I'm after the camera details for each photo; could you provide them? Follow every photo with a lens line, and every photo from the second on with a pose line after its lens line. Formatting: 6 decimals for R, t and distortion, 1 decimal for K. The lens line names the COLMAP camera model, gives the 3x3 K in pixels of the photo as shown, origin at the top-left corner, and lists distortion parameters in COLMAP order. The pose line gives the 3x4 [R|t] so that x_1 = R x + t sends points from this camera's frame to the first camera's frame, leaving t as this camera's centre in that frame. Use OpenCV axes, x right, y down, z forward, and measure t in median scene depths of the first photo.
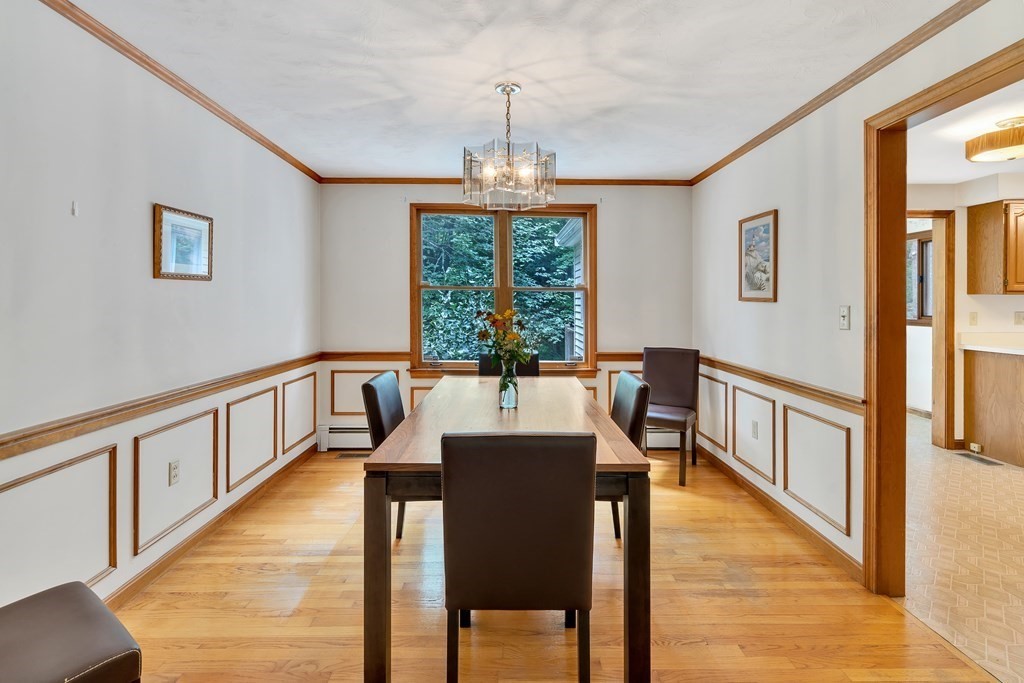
lens RADIAL K [[478.9, 0, 510.2], [0, 478.9, 303.5], [0, 0, 1]] dist [-0.002127, 0.000126]
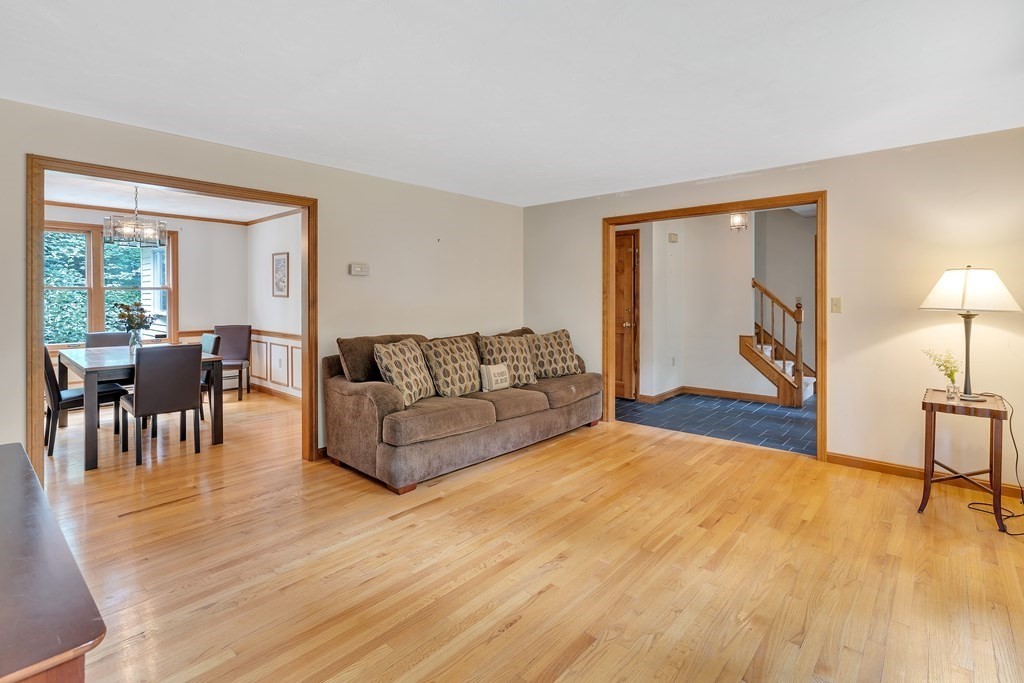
lens RADIAL K [[490.7, 0, 511.7], [0, 490.7, 296.0], [0, 0, 1]] dist [0.000037, 0.000349]
pose [[0.669377, -0.003409, 0.742915, -0.292586], [0.004879, 0.999988, 0.000192, -0.003708], [-0.742907, 0.003496, 0.669385, -0.892745]]
